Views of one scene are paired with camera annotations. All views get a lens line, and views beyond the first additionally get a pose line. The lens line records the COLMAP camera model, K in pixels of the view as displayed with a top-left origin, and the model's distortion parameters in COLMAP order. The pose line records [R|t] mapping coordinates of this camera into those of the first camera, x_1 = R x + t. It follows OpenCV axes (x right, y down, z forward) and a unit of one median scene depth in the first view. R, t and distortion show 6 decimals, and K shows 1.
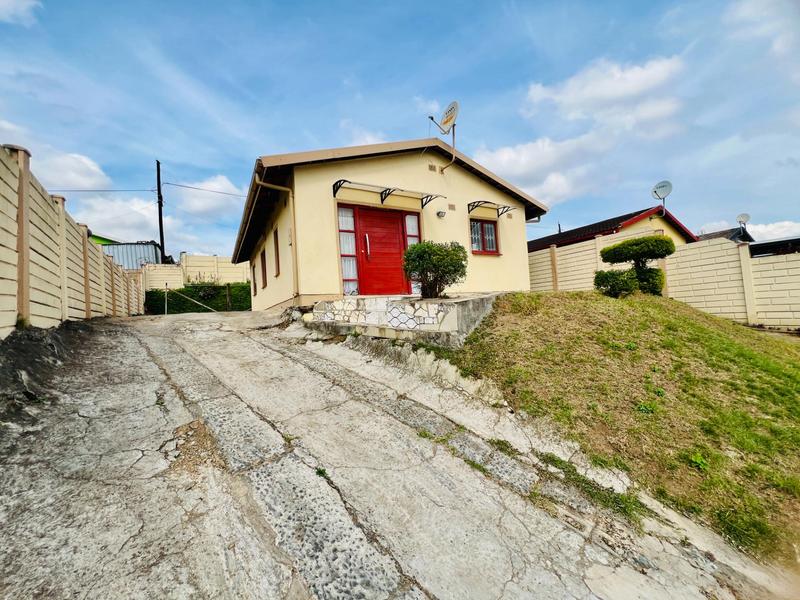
lens RADIAL K [[319.4, 0, 398.4], [0, 319.4, 298.3], [0, 0, 1]] dist [-0.001876, 0.000691]
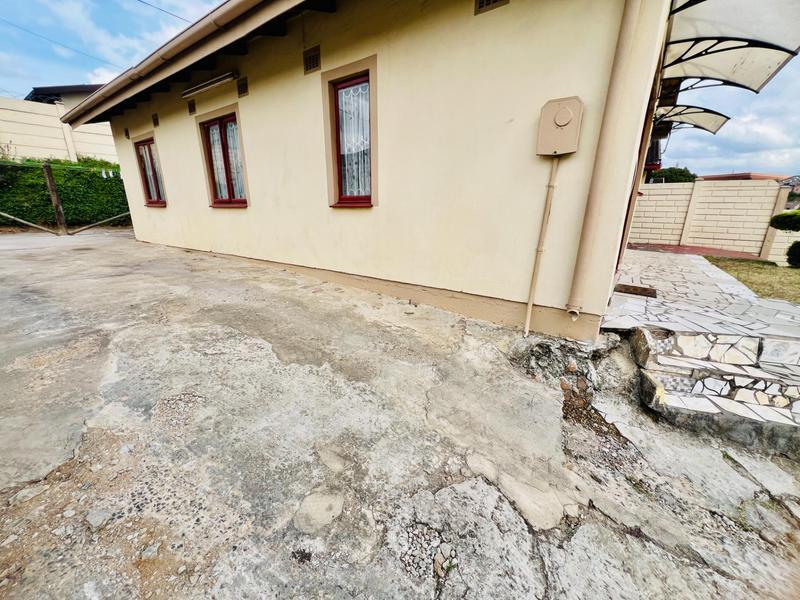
lens RADIAL K [[319.4, 0, 399.7], [0, 319.4, 300.1], [0, 0, 1]] dist [-0.001876, 0.000691]
pose [[0.908358, -0.044316, 0.415838, -0.604061], [-0.091547, 0.949179, 0.301128, -0.106772], [-0.408050, -0.311601, 0.858138, 0.716861]]
